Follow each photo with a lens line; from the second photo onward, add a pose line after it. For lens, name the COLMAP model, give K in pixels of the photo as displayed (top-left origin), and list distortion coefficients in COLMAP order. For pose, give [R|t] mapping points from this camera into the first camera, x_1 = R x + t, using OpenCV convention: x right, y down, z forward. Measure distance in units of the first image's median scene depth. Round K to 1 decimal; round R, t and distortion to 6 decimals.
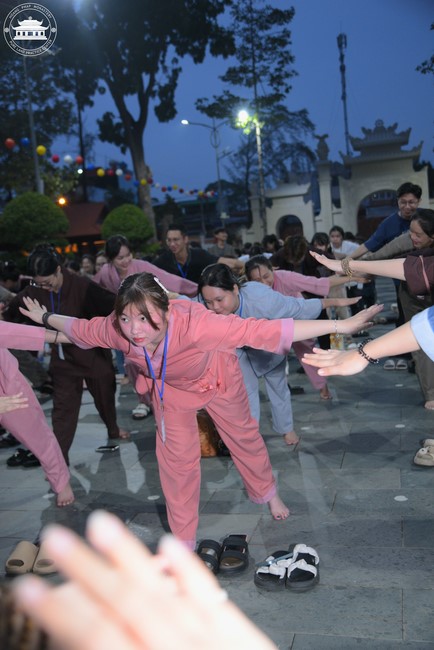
lens RADIAL K [[658.1, 0, 217.0], [0, 658.1, 325.0], [0, 0, 1]] dist [-0.017958, -0.004771]
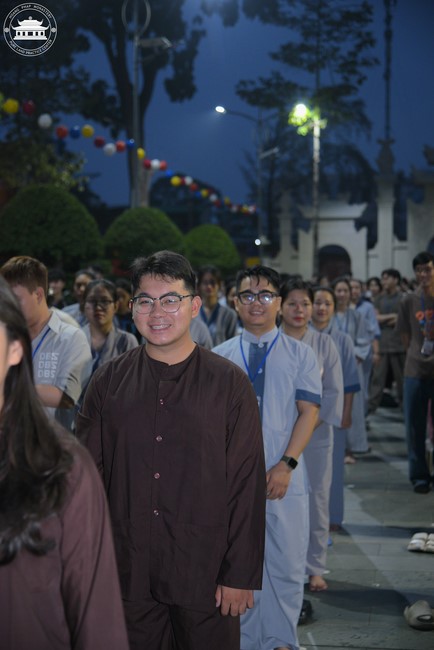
lens RADIAL K [[1057.1, 0, 217.0], [0, 1057.1, 325.0], [0, 0, 1]] dist [0.035804, -0.072168]
pose [[0.992920, 0.084733, 0.083254, -0.129087], [-0.078528, 0.994074, -0.075170, 0.020404], [-0.089130, 0.068100, 0.993689, -0.159871]]
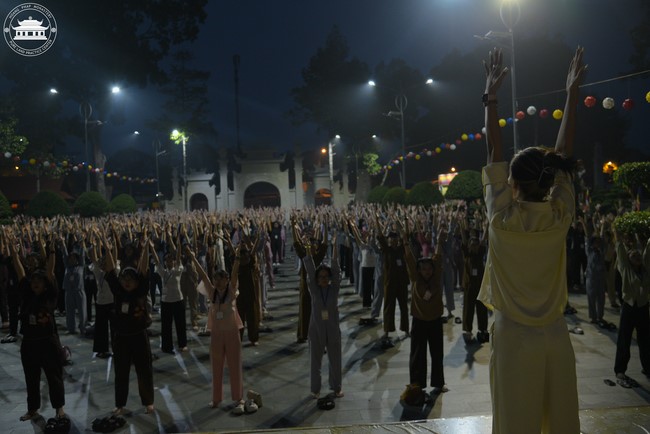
lens RADIAL K [[608.1, 0, 325.0], [0, 608.1, 217.0], [0, 0, 1]] dist [-0.044662, 0.000902]
pose [[0.940089, 0.047227, 0.337641, -0.102145], [-0.012597, 0.994495, -0.104028, 0.030835], [-0.340695, 0.093542, 0.935509, -0.459173]]
